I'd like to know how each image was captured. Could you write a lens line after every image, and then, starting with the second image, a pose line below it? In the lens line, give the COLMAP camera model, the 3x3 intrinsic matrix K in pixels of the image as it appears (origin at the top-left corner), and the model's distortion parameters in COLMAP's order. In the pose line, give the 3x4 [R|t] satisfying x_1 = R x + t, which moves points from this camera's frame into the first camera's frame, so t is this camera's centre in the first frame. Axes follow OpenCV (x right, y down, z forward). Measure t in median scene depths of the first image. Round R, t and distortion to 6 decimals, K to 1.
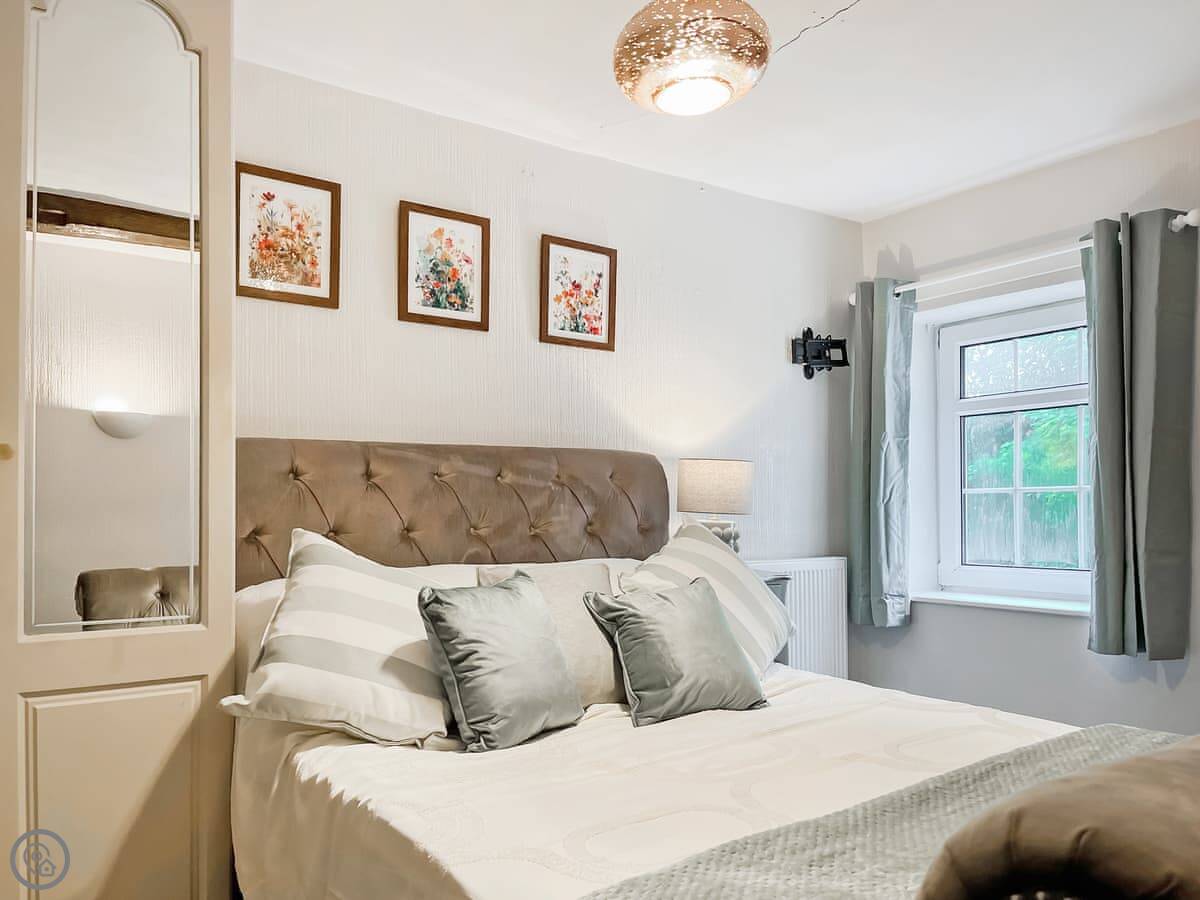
lens RADIAL K [[901.1, 0, 600.5], [0, 901.1, 511.2], [0, 0, 1]] dist [0.036633, -0.042814]
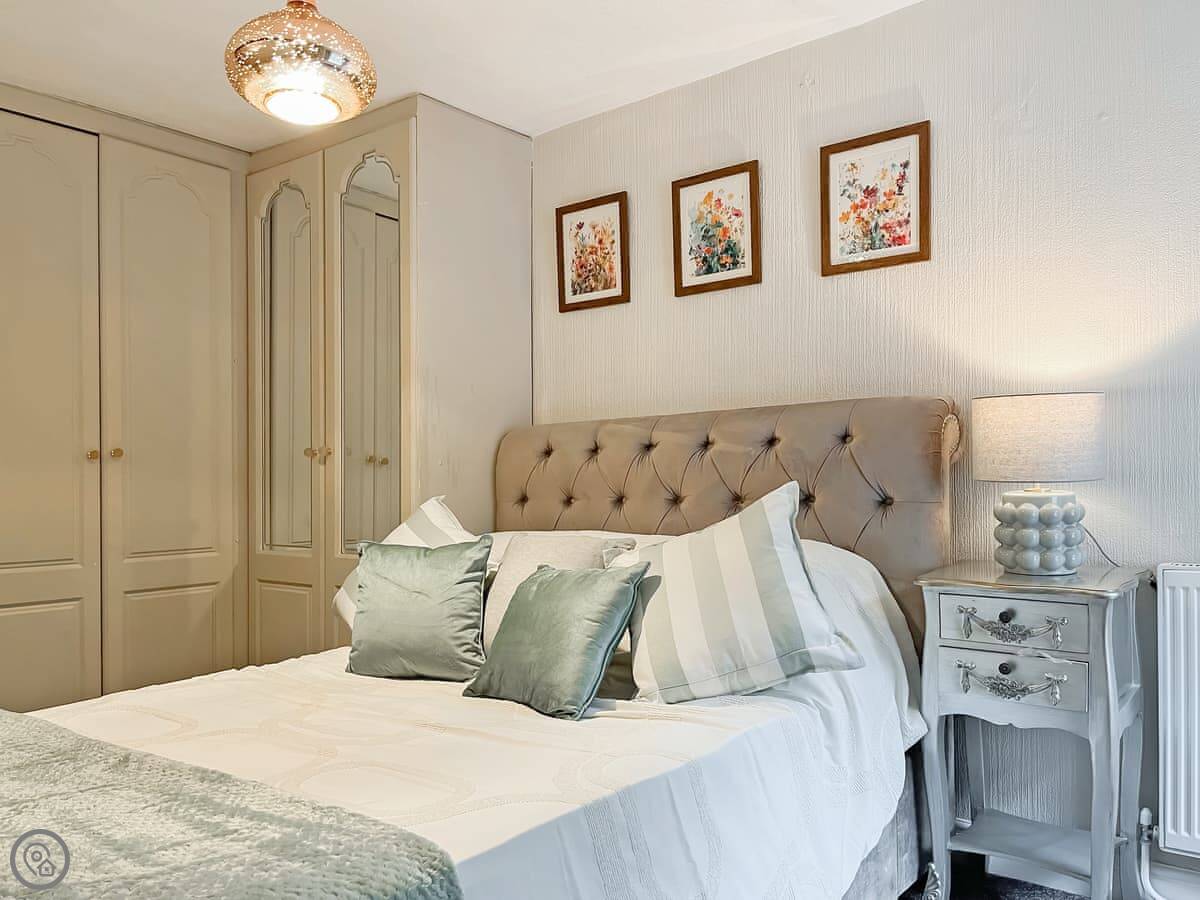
lens RADIAL K [[916.6, 0, 603.3], [0, 916.6, 477.4], [0, 0, 1]] dist [0.053870, -0.058503]
pose [[0.276665, -0.006047, -0.960948, 0.739866], [0.010830, 0.999936, -0.003174, -0.000977], [0.960906, -0.009529, 0.276712, 0.599938]]
